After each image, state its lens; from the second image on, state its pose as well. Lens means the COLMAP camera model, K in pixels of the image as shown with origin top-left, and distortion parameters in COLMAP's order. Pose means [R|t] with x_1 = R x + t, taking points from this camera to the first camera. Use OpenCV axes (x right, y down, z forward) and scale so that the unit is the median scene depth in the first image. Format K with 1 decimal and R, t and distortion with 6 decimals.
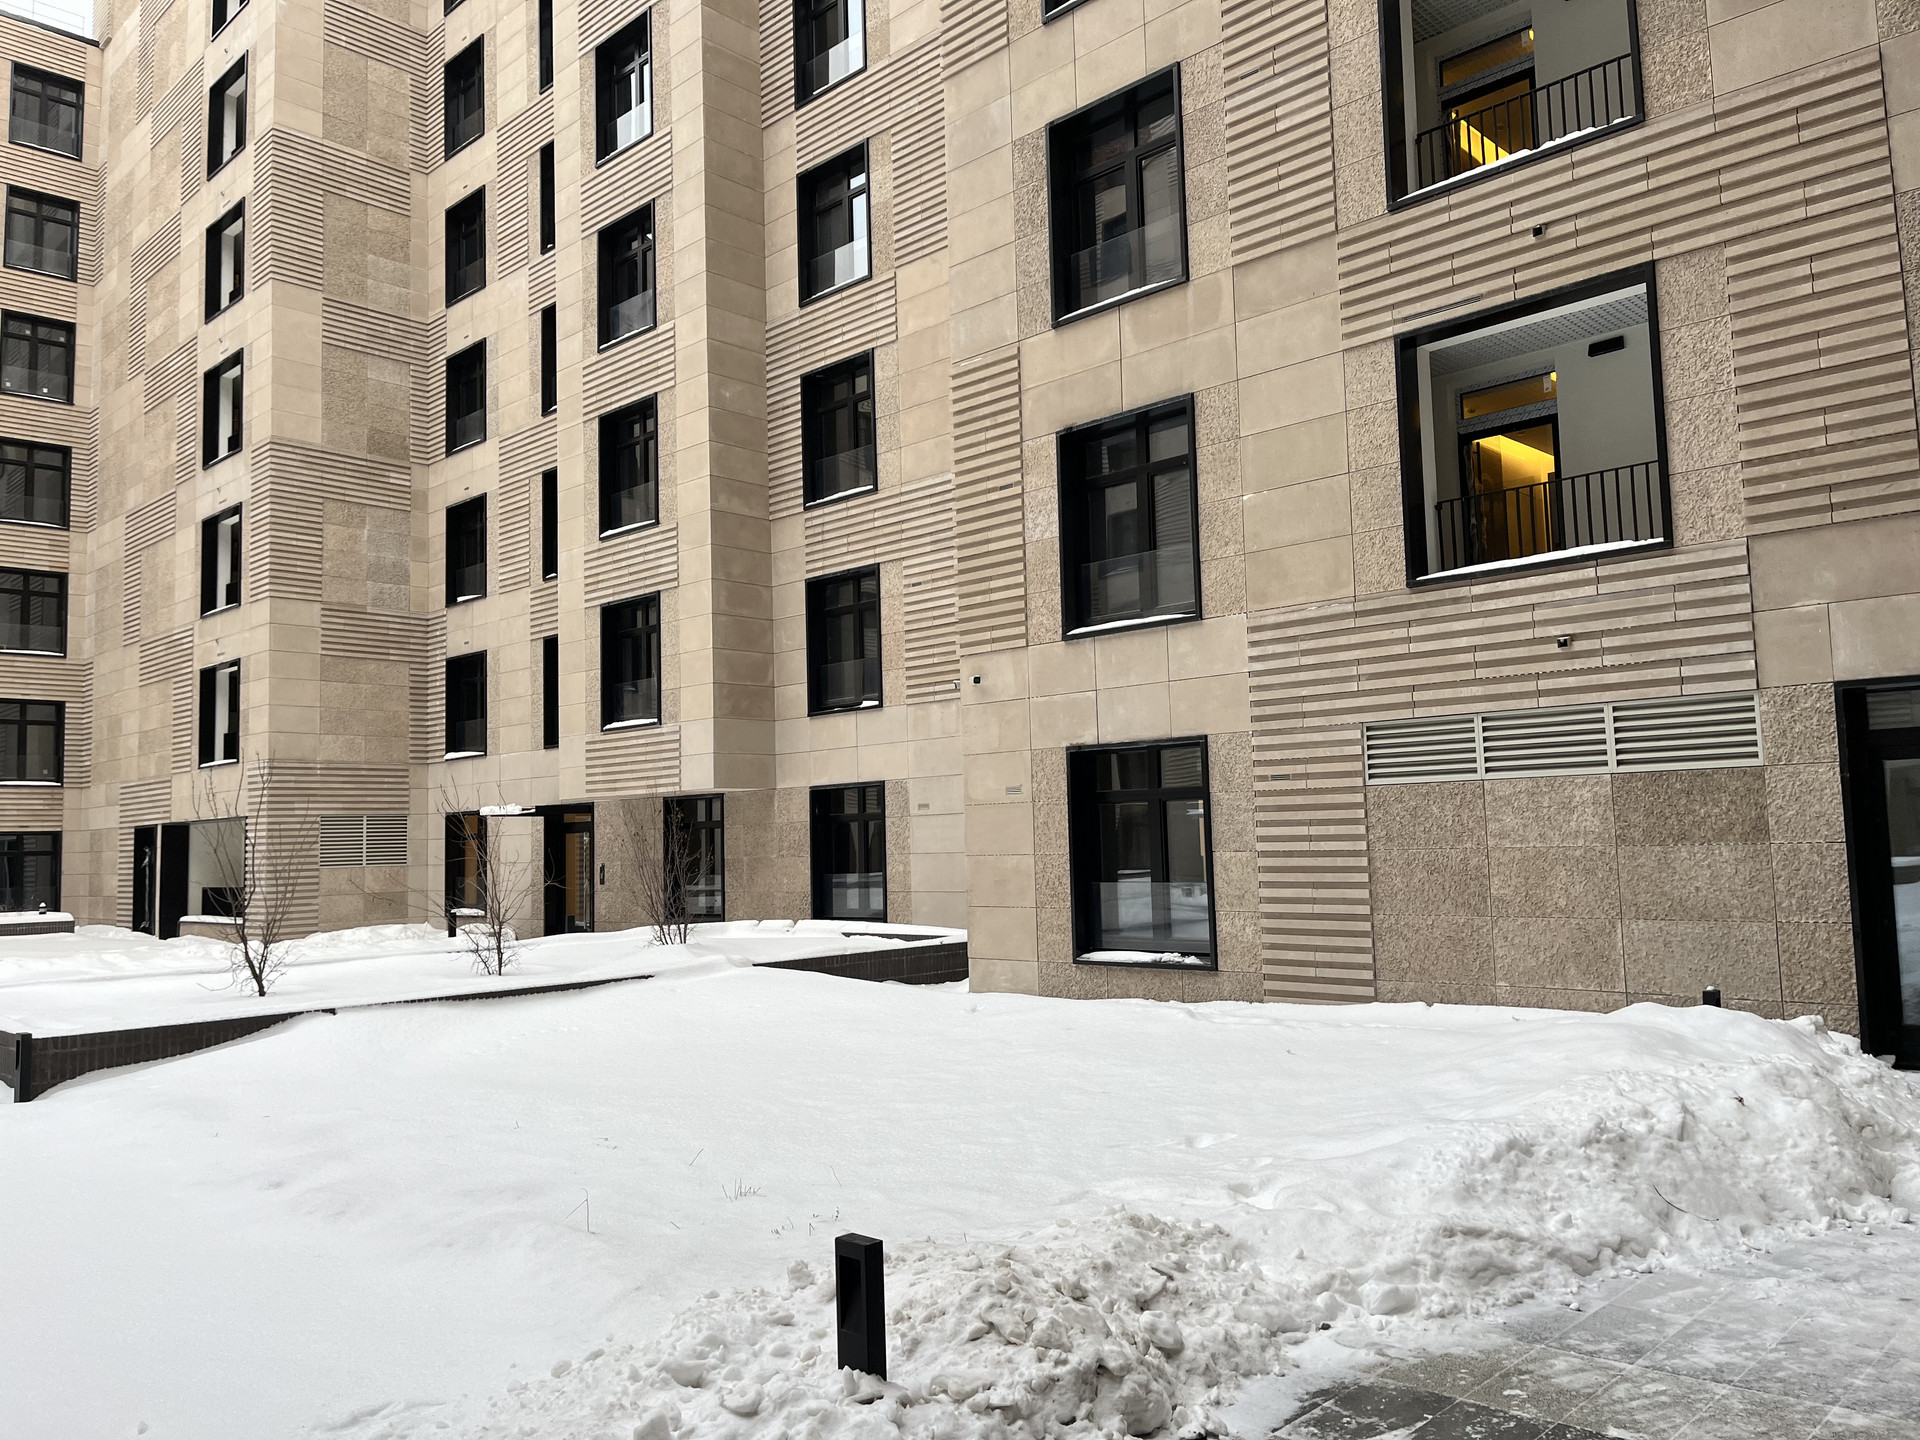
lens RADIAL K [[1441.7, 0, 963.8], [0, 1441.7, 719.8], [0, 0, 1]] dist [0.071976, -0.094289]
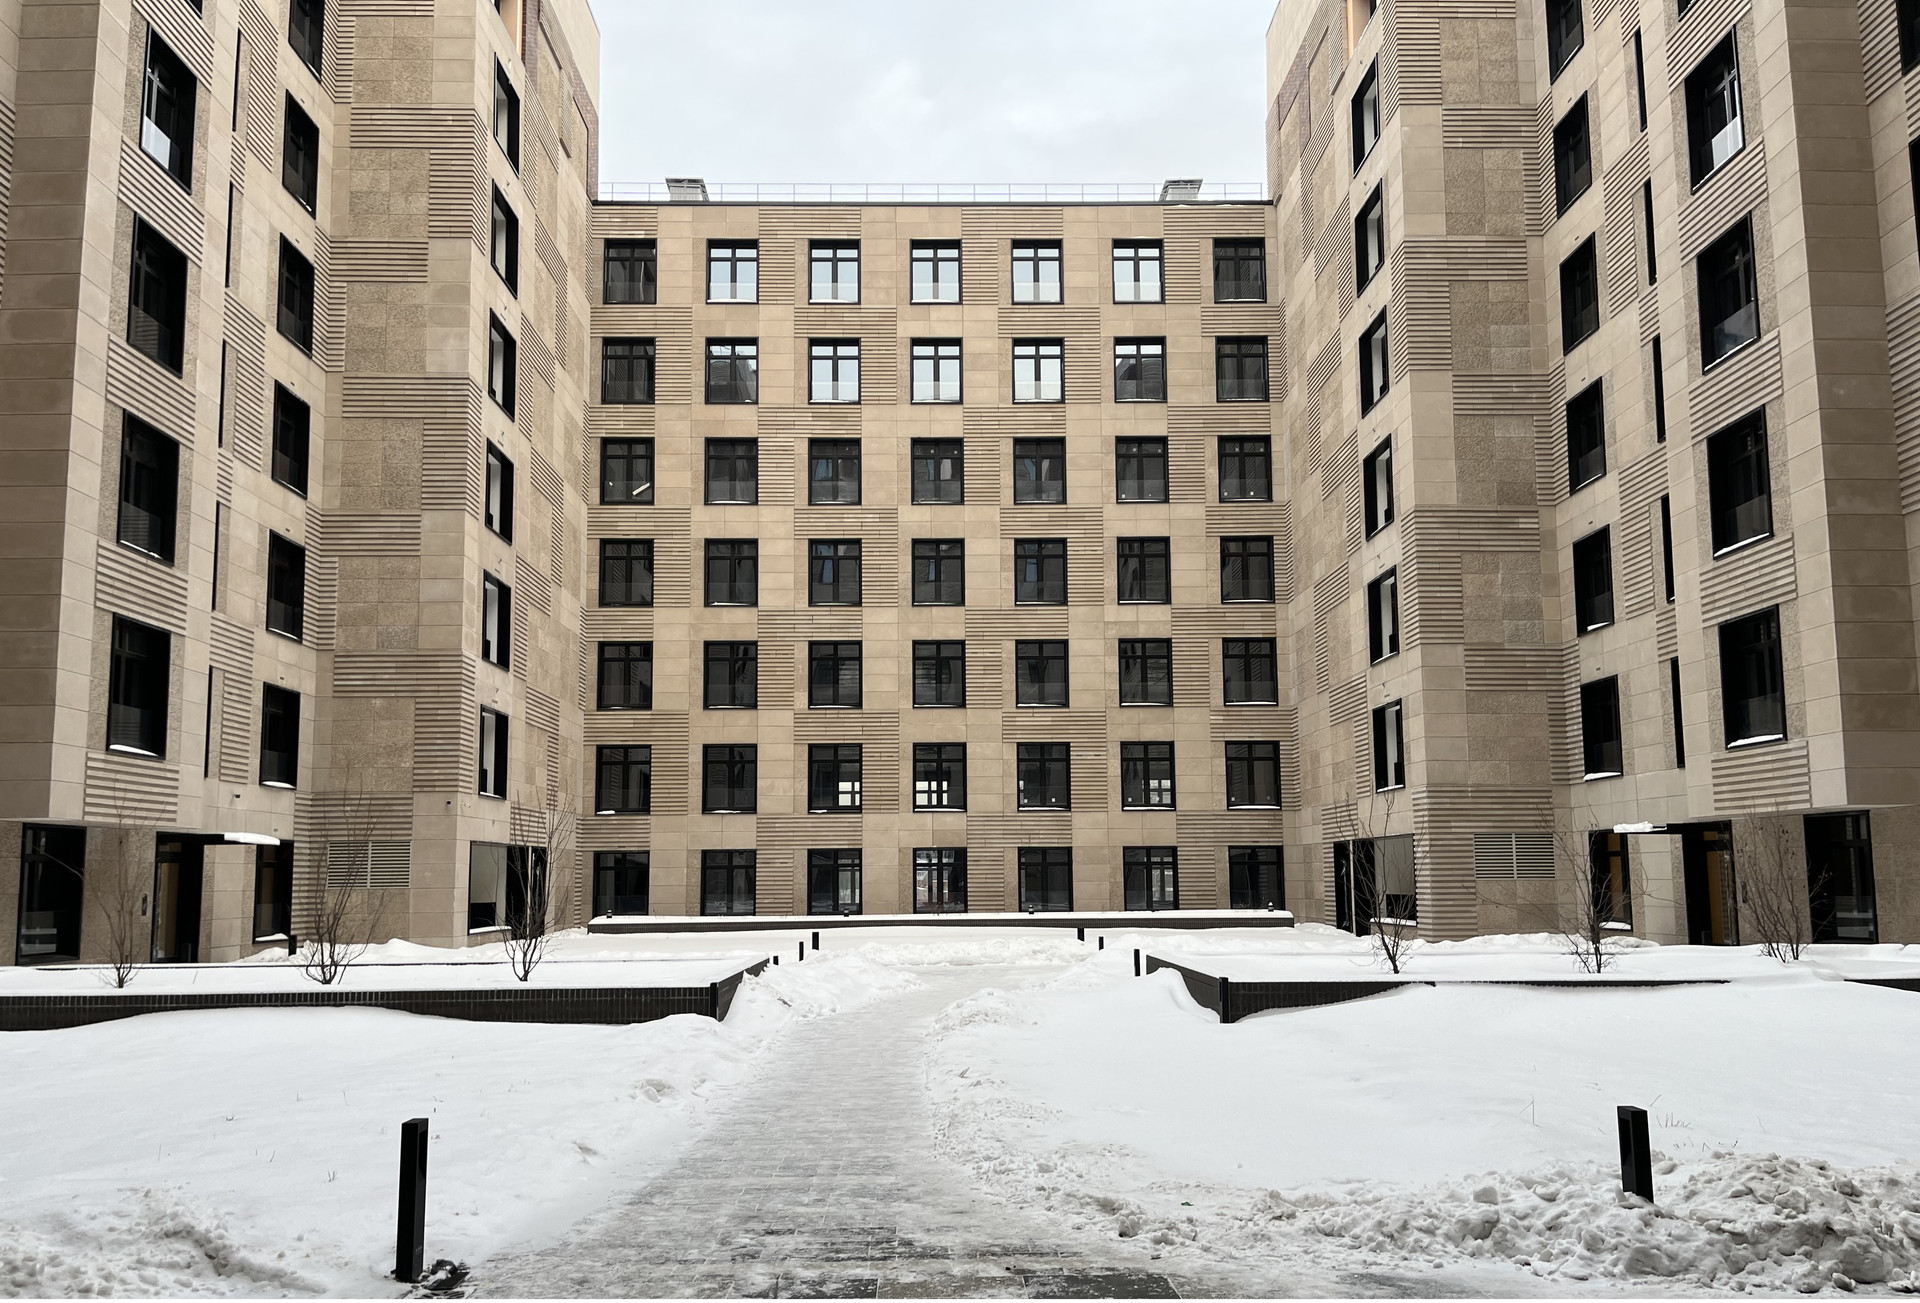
lens RADIAL K [[1772.6, 0, 922.1], [0, 1772.6, 654.7], [0, 0, 1]] dist [0.043168, -0.105989]
pose [[0.697224, -0.073908, -0.713033, 0.243896], [0.047238, 0.997246, -0.057177, -0.013011], [0.715295, 0.006183, 0.698795, -0.260739]]
